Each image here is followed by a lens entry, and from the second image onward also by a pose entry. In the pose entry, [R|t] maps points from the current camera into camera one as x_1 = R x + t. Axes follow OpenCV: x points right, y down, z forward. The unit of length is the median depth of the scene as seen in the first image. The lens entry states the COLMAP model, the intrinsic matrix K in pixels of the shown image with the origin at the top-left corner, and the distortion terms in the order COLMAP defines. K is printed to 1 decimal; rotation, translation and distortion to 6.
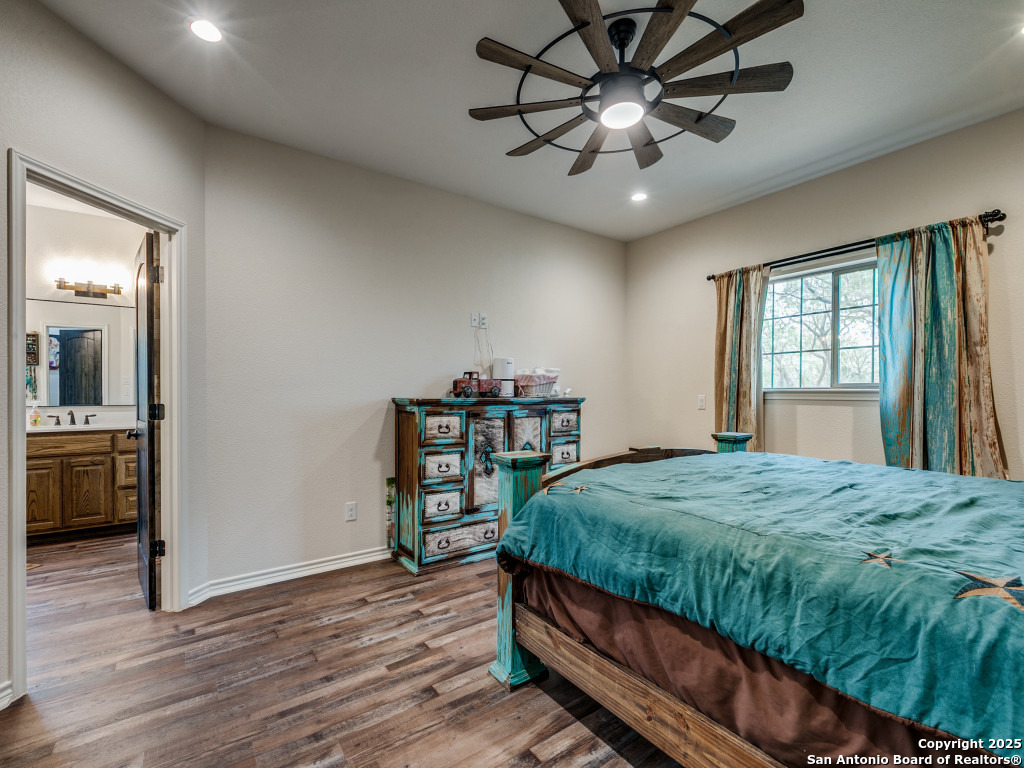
lens RADIAL K [[456.0, 0, 505.3], [0, 456.0, 399.3], [0, 0, 1]] dist [-0.000737, -0.000147]
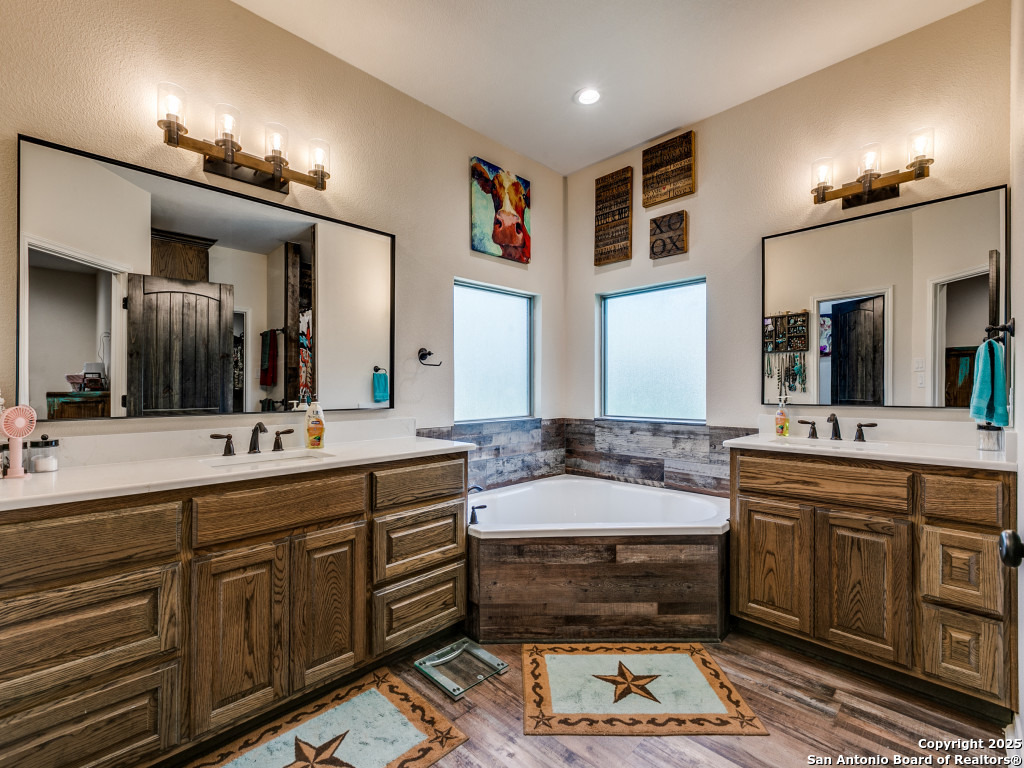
lens RADIAL K [[456.0, 0, 511.0], [0, 456.0, 387.1], [0, 0, 1]] dist [-0.000737, -0.000147]
pose [[0.165575, -0.001669, -0.986196, -0.484628], [-0.013334, 0.999903, -0.003931, -0.000033], [0.986107, 0.013801, 0.165537, 0.535288]]
